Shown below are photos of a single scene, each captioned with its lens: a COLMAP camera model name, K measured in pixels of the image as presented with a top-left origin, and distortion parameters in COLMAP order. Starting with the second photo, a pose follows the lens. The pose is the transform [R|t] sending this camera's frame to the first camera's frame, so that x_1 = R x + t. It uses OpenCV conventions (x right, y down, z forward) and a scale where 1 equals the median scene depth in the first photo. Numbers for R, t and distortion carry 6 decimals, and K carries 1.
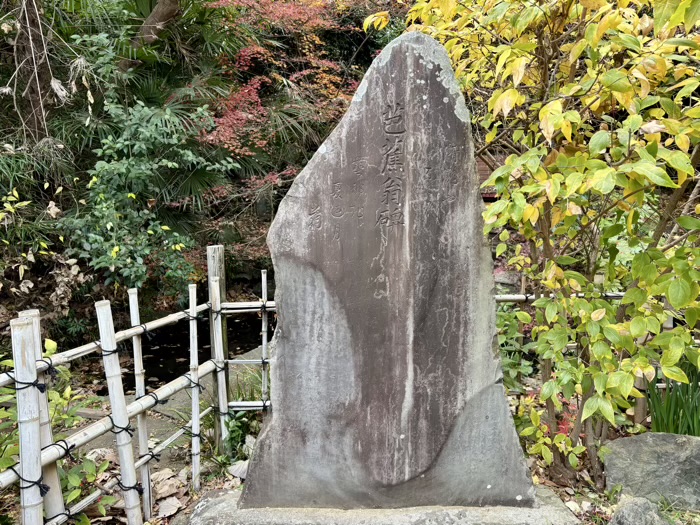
lens RADIAL K [[526.6, 0, 350.7], [0, 526.6, 259.3], [0, 0, 1]] dist [0.051588, -0.050011]
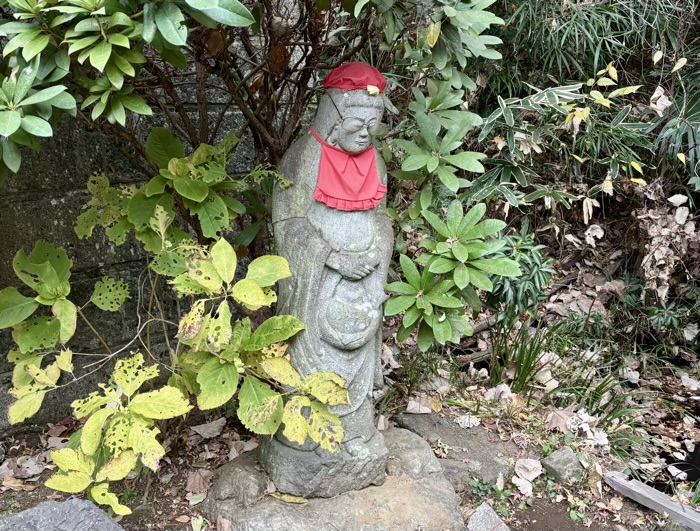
lens RADIAL K [[721.4, 0, 327.9], [0, 721.4, 277.5], [0, 0, 1]] dist [0.043308, 0.000000]
pose [[0.730187, 0.157600, -0.664823, -0.281347], [-0.066503, 0.984807, 0.160413, -0.013451], [0.680003, -0.072919, 0.729574, 0.206931]]
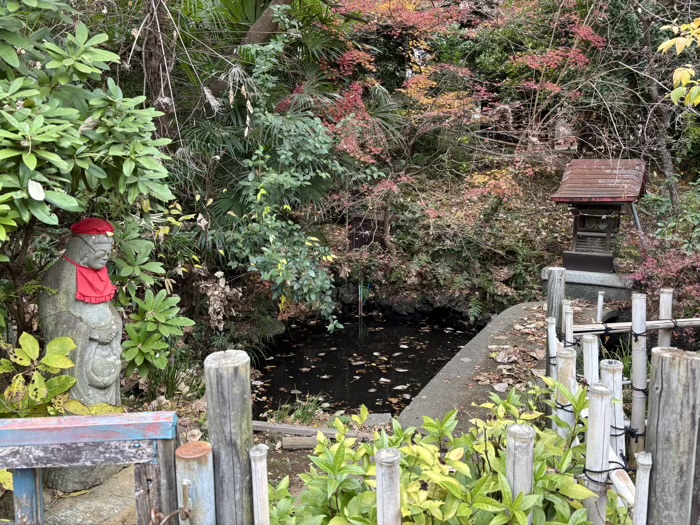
lens RADIAL K [[526.6, 0, 348.2], [0, 526.6, 263.1], [0, 0, 1]] dist [0.051588, -0.050011]
pose [[0.999175, -0.013072, 0.038455, -0.328770], [0.012571, 0.999833, 0.013249, -0.026987], [-0.038622, -0.012754, 0.999172, 0.014874]]
